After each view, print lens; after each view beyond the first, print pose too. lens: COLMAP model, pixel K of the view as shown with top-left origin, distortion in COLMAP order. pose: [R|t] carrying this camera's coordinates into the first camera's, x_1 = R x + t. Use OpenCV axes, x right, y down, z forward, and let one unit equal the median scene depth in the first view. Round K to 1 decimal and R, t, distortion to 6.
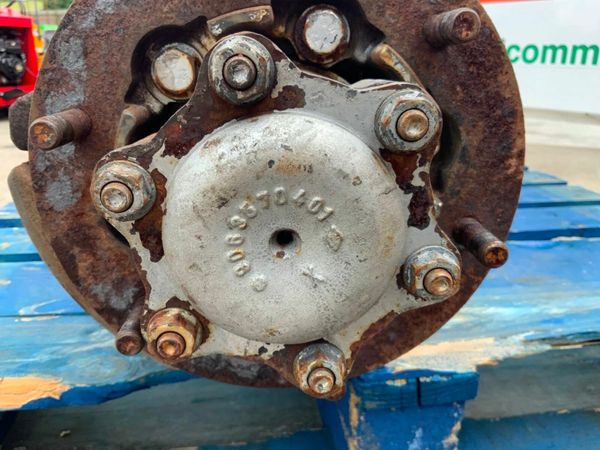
lens RADIAL K [[503.0, 0, 299.7], [0, 503.0, 220.5], [0, 0, 1]] dist [0.064650, -0.139739]
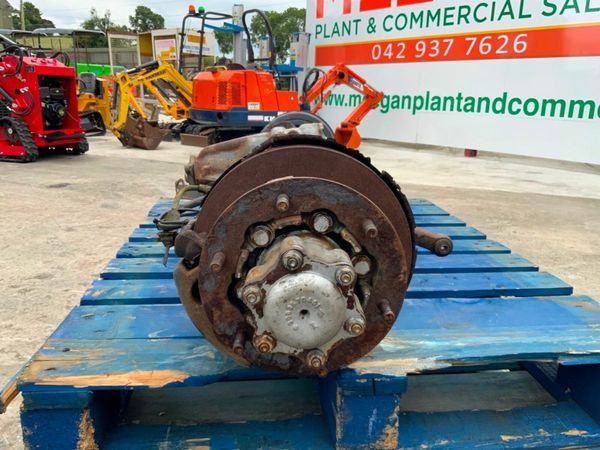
lens RADIAL K [[507.9, 0, 301.2], [0, 507.9, 212.1], [0, 0, 1]] dist [0.079174, -0.144216]
pose [[0.999433, 0.022628, -0.024923, 0.005952], [-0.024442, 0.996878, -0.075080, -0.151282], [0.023146, 0.075647, 0.996866, -0.946407]]
